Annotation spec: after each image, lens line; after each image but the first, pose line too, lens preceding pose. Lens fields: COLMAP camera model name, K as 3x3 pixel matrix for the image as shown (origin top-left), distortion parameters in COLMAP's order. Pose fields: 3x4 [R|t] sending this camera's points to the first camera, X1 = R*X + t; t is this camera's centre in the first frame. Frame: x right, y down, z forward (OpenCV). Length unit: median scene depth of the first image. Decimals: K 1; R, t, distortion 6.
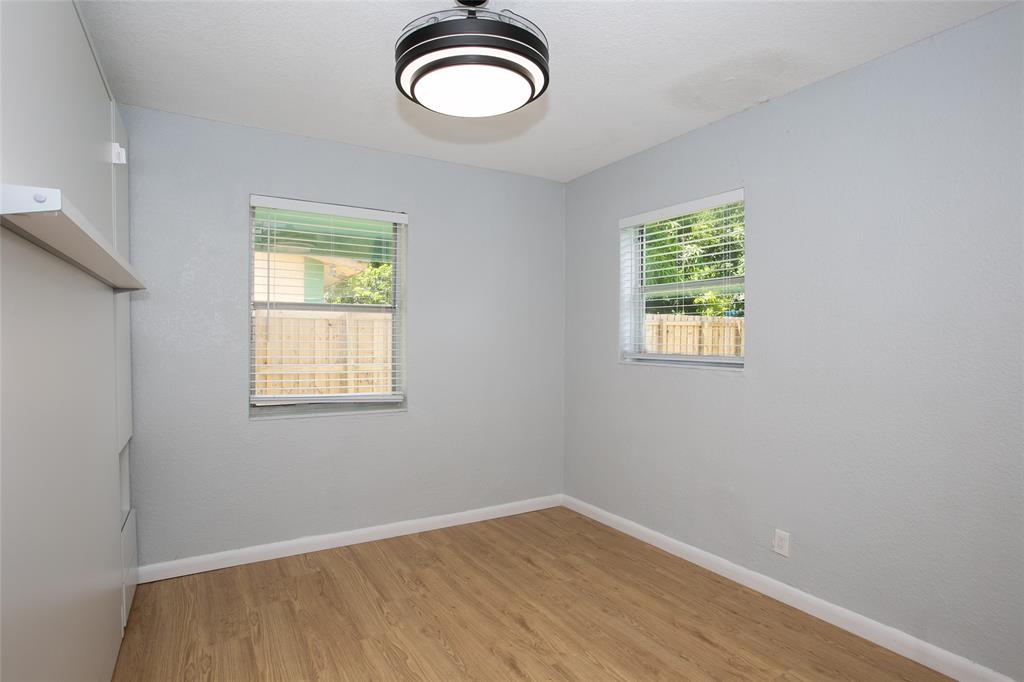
lens RADIAL K [[544.6, 0, 512.0], [0, 544.6, 341.0], [0, 0, 1]] dist [-0.000938, -0.000275]
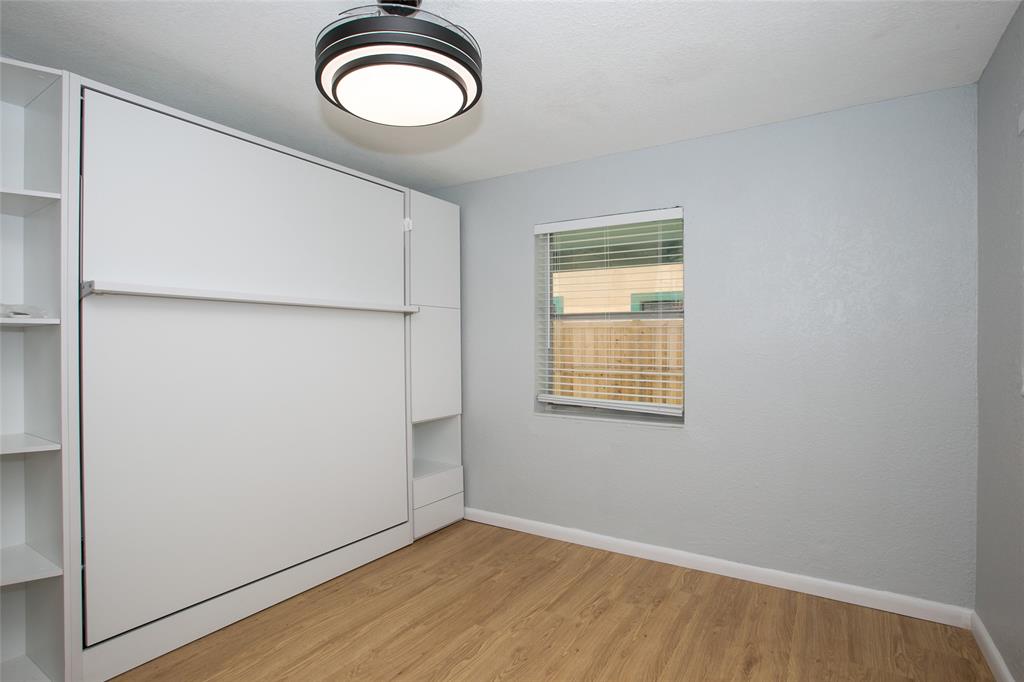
lens RADIAL K [[503.0, 0, 512.0], [0, 503.0, 341.0], [0, 0, 1]] dist [-0.073767, 0.035800]
pose [[0.447476, -0.009989, -0.894240, 0.473702], [0.003940, 0.999950, -0.009198, -0.006943], [0.894287, 0.000592, 0.447493, 0.457350]]
